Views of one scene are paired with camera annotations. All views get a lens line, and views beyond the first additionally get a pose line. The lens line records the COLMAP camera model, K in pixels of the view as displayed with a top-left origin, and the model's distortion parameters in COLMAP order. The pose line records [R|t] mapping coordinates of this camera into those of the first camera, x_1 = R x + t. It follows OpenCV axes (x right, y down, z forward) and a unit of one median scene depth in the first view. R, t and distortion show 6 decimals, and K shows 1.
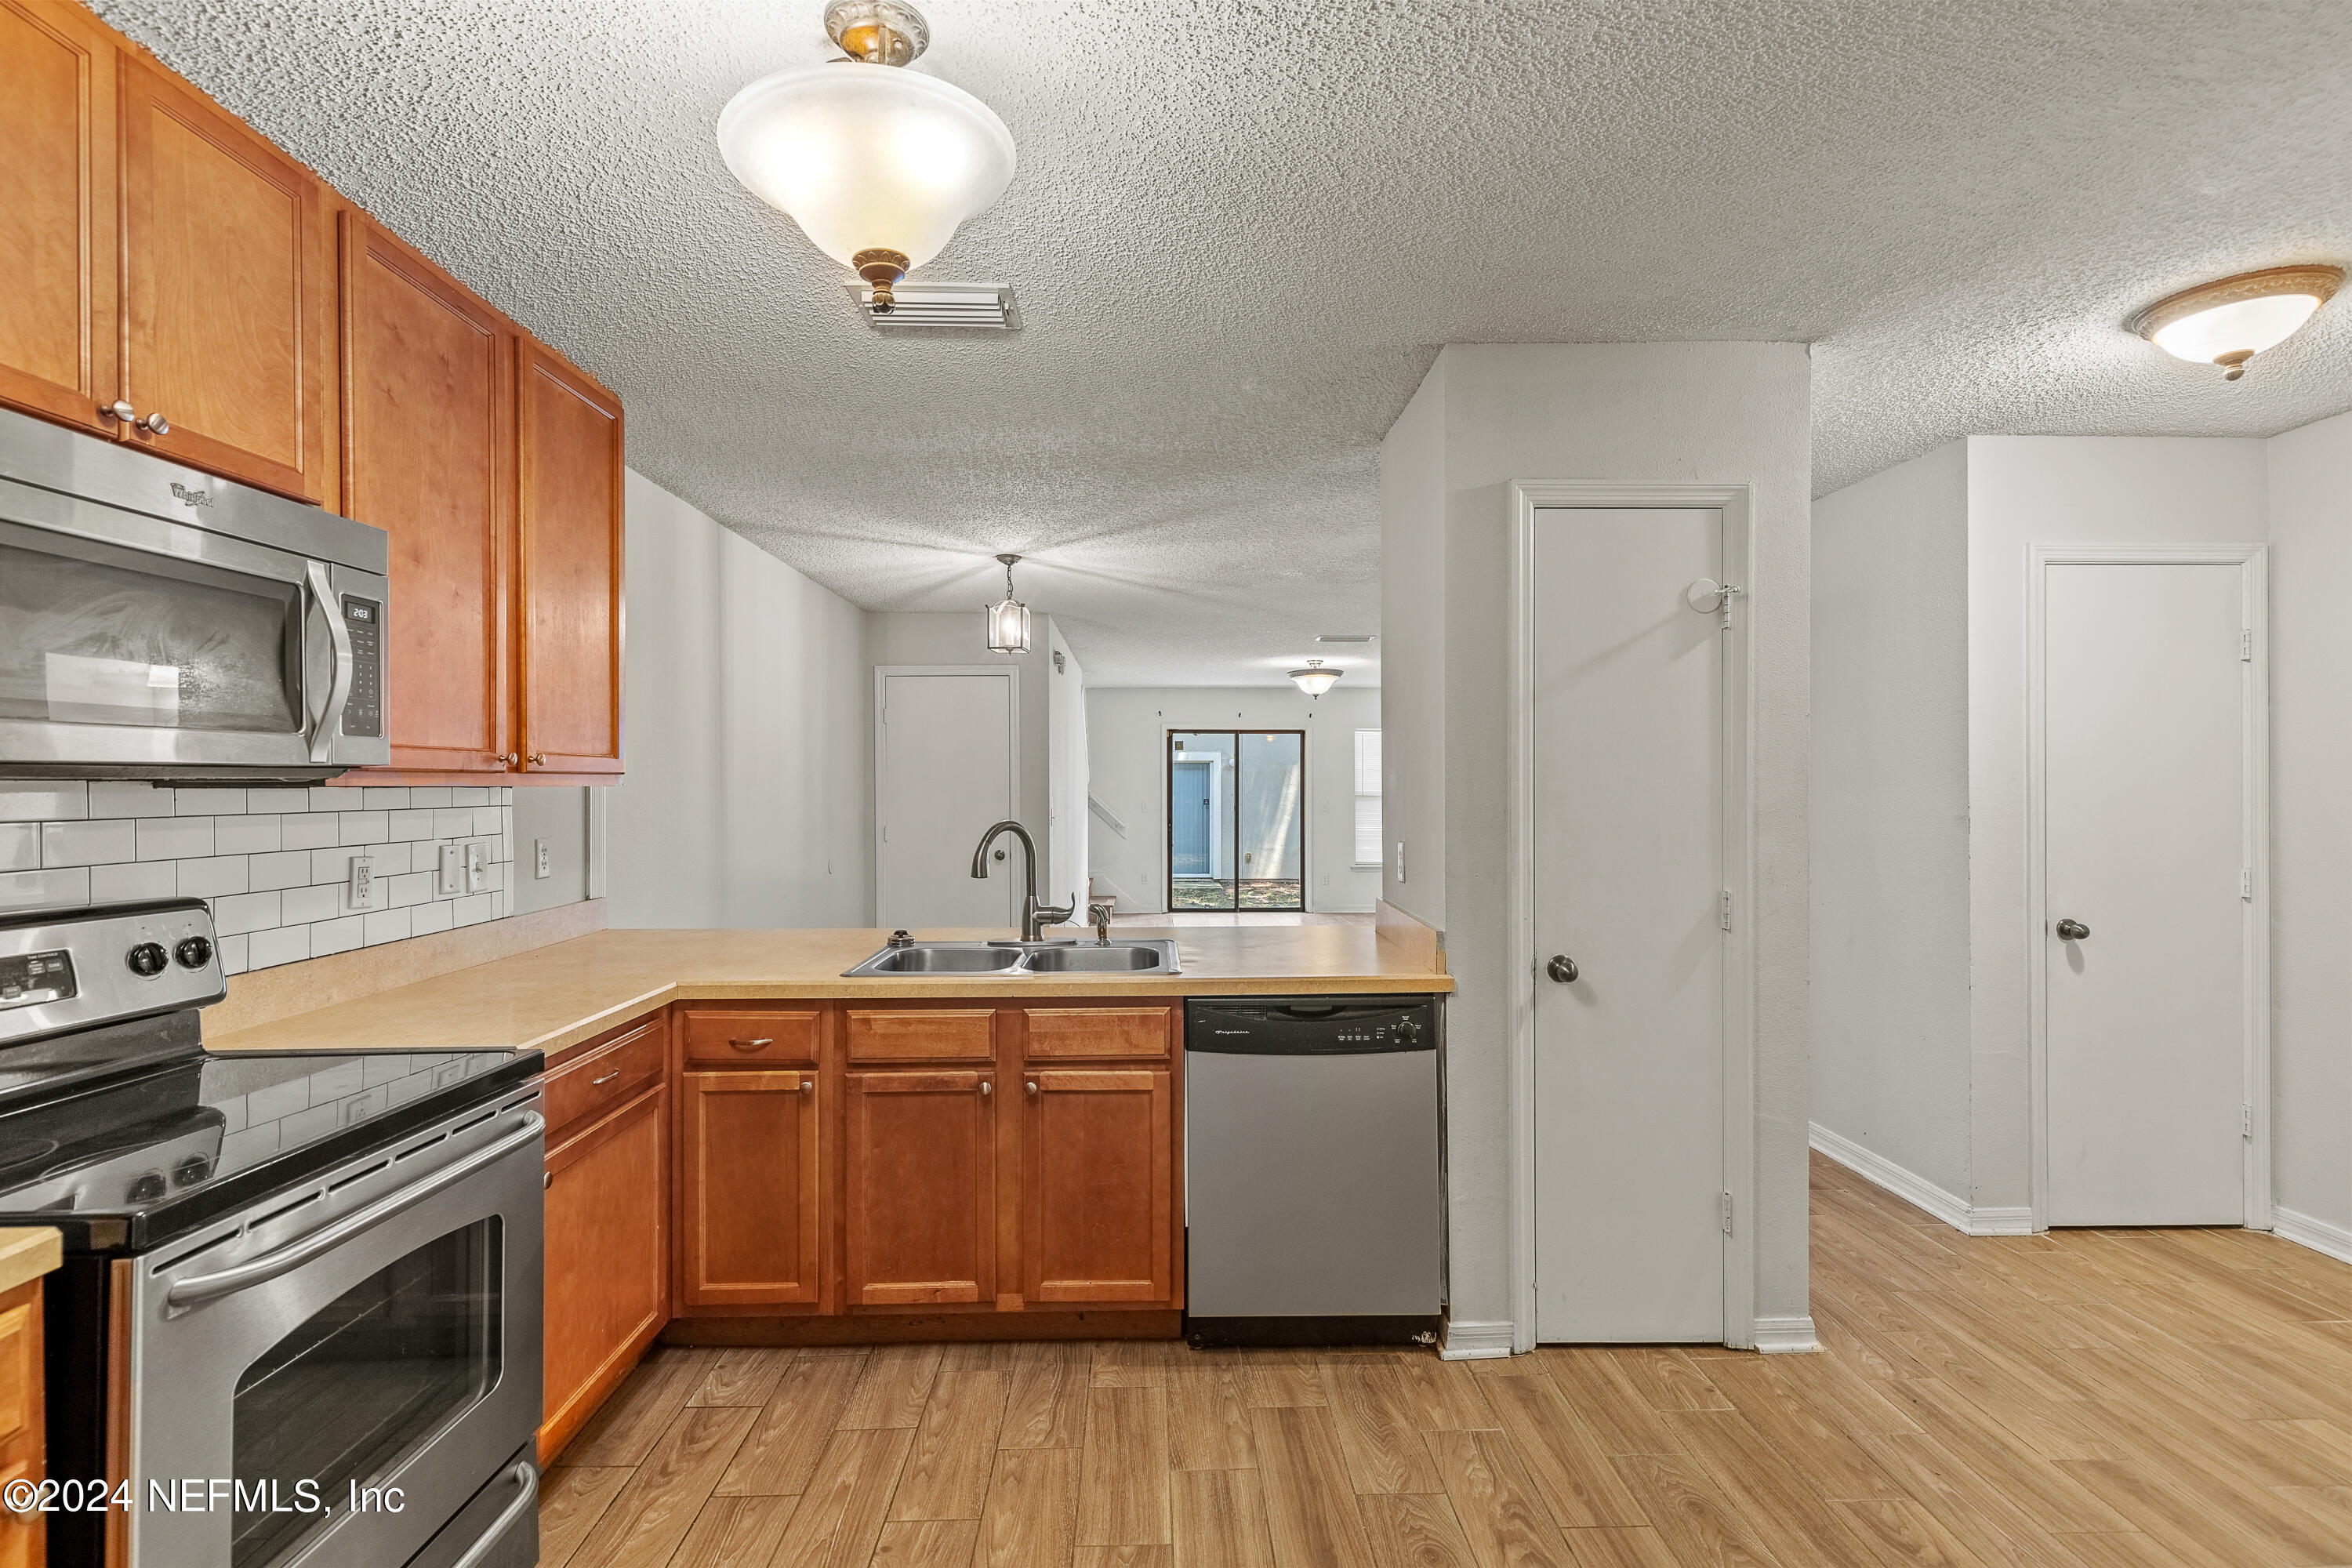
lens RADIAL K [[1062.4, 0, 1178.0], [0, 1062.4, 781.6], [0, 0, 1]] dist [0.010535, -0.002657]
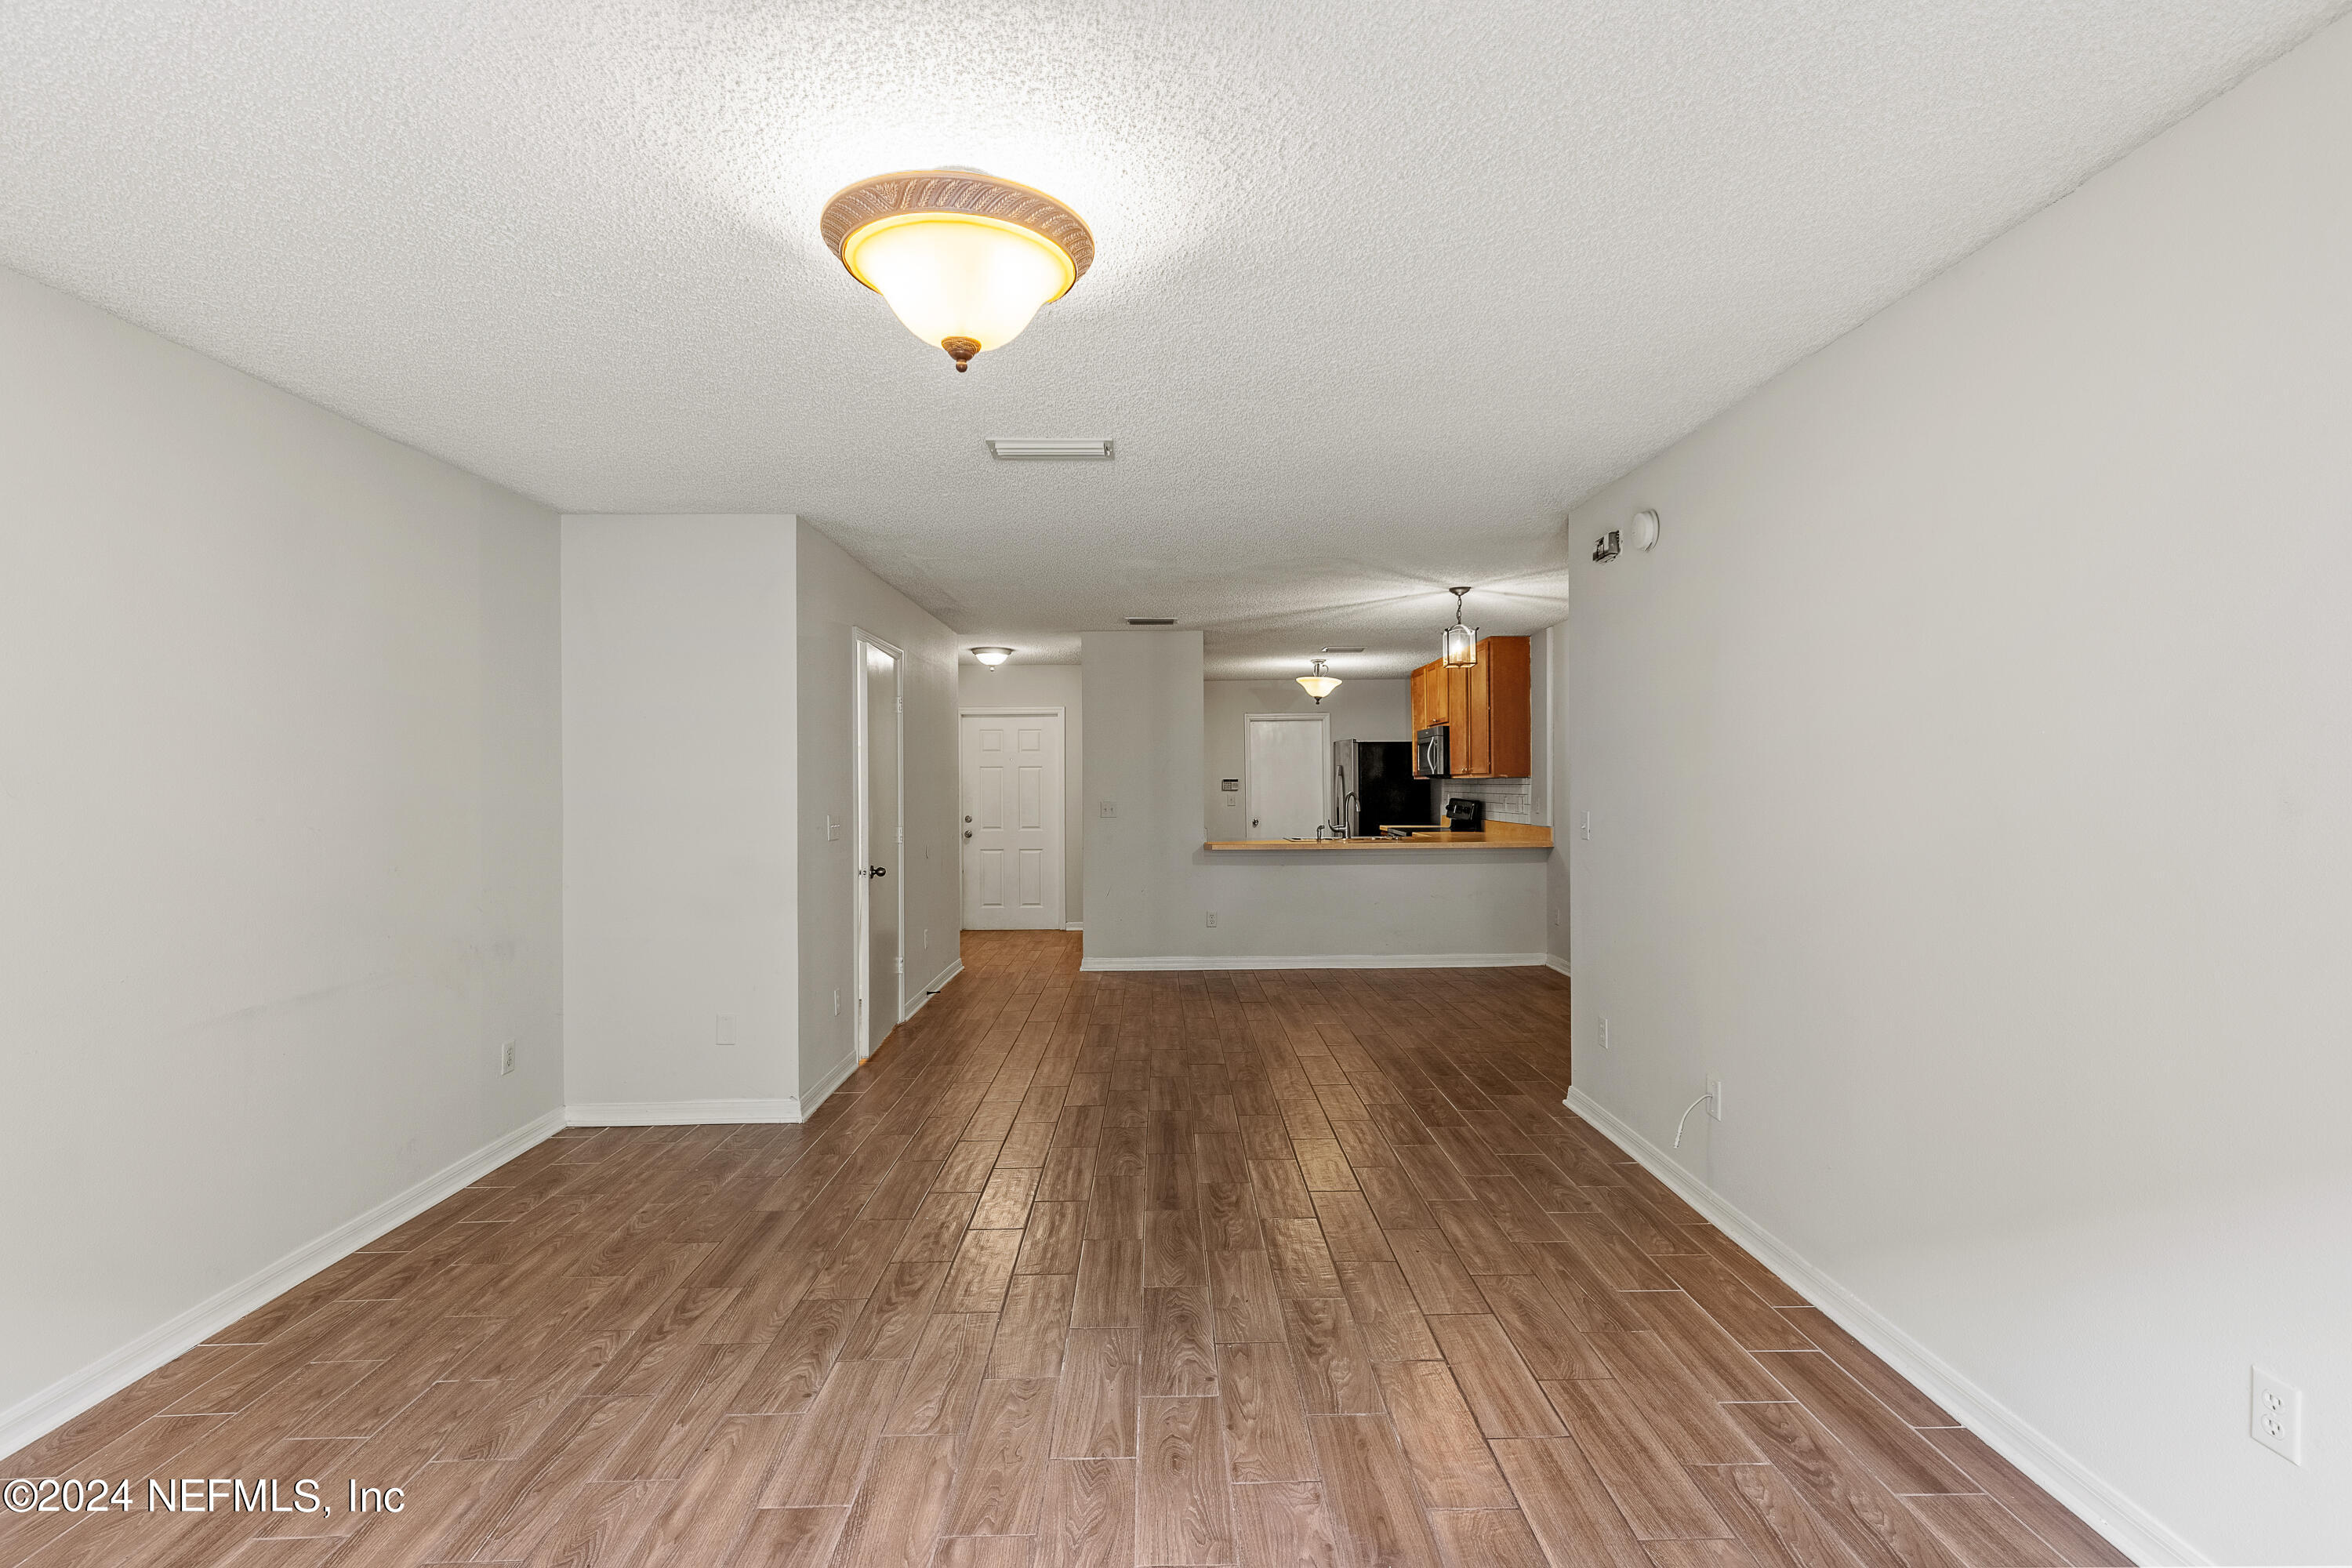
lens RADIAL K [[1062.4, 0, 1173.8], [0, 1062.4, 785.2], [0, 0, 1]] dist [0.010535, -0.002657]
pose [[-0.999898, 0.008784, 0.011257, 0.300909], [0.008764, 0.999960, -0.001815, 0.023667], [-0.011273, -0.001717, -0.999935, 4.293395]]
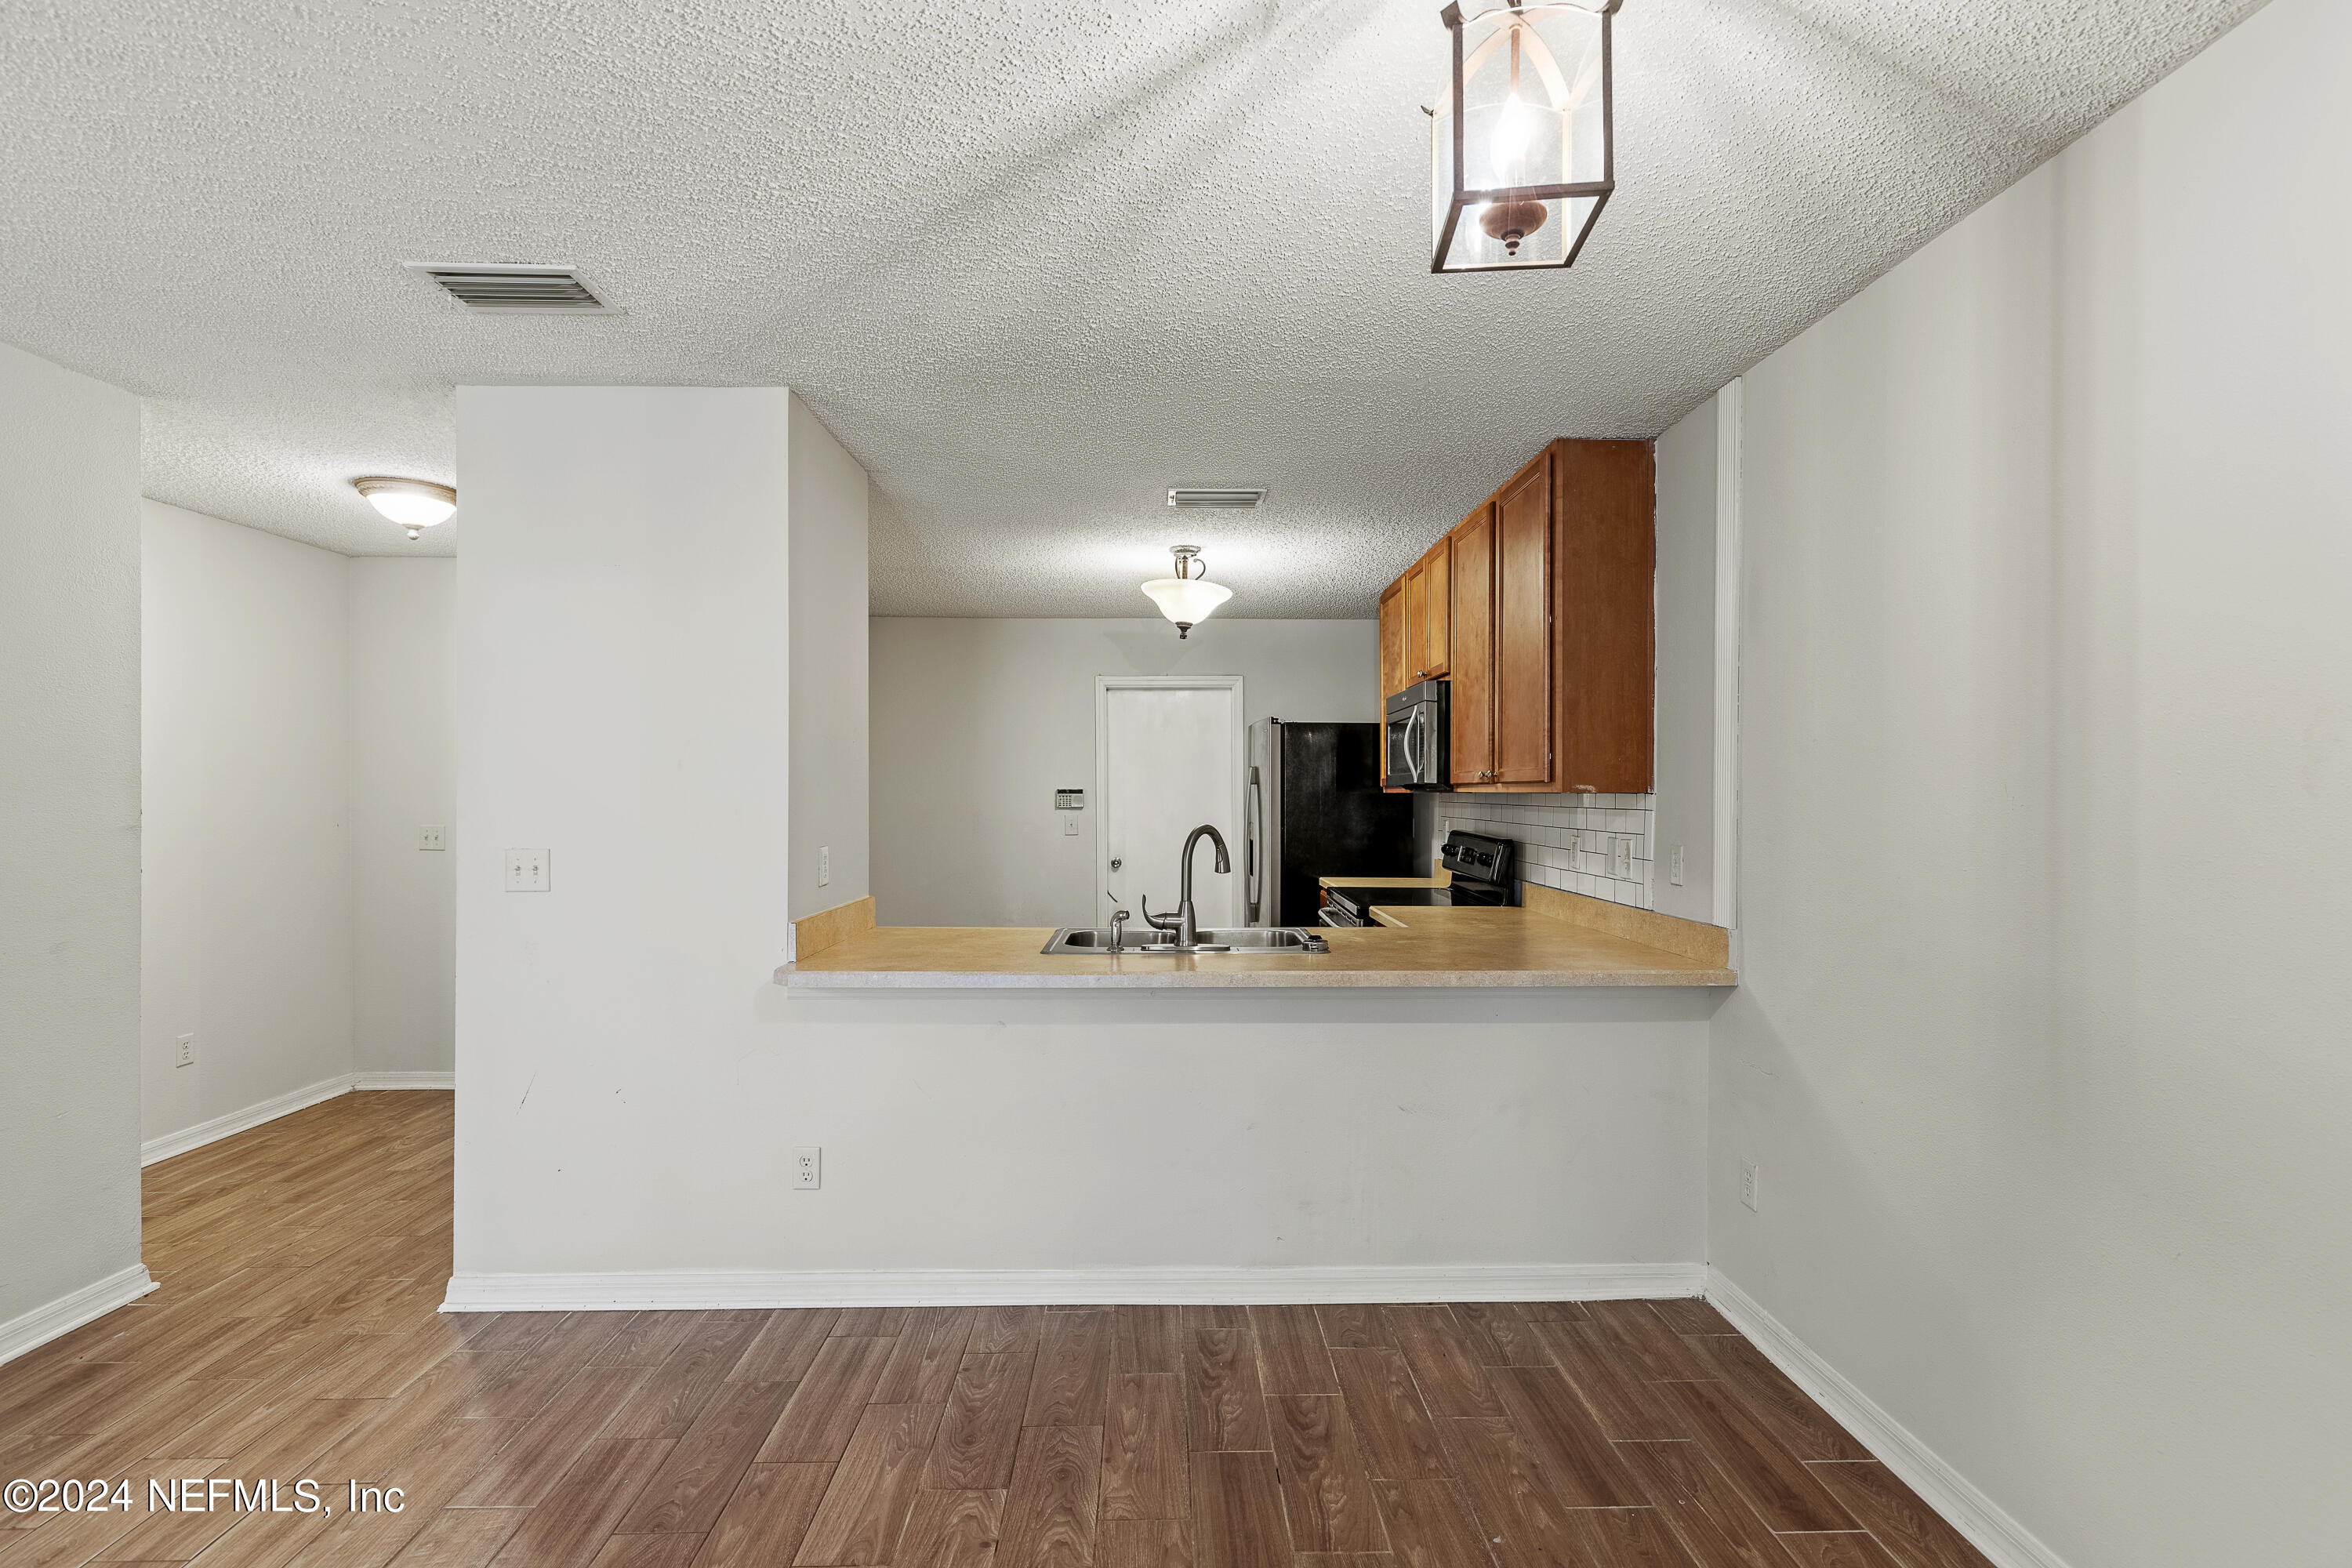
lens RADIAL K [[1062.4, 0, 1178.4], [0, 1062.4, 789.4], [0, 0, 1]] dist [0.010535, -0.002657]
pose [[-0.999990, -0.000824, 0.004436, -0.160418], [-0.000849, 0.999983, -0.005697, 0.008480], [-0.004431, -0.005701, -0.999974, 2.407556]]
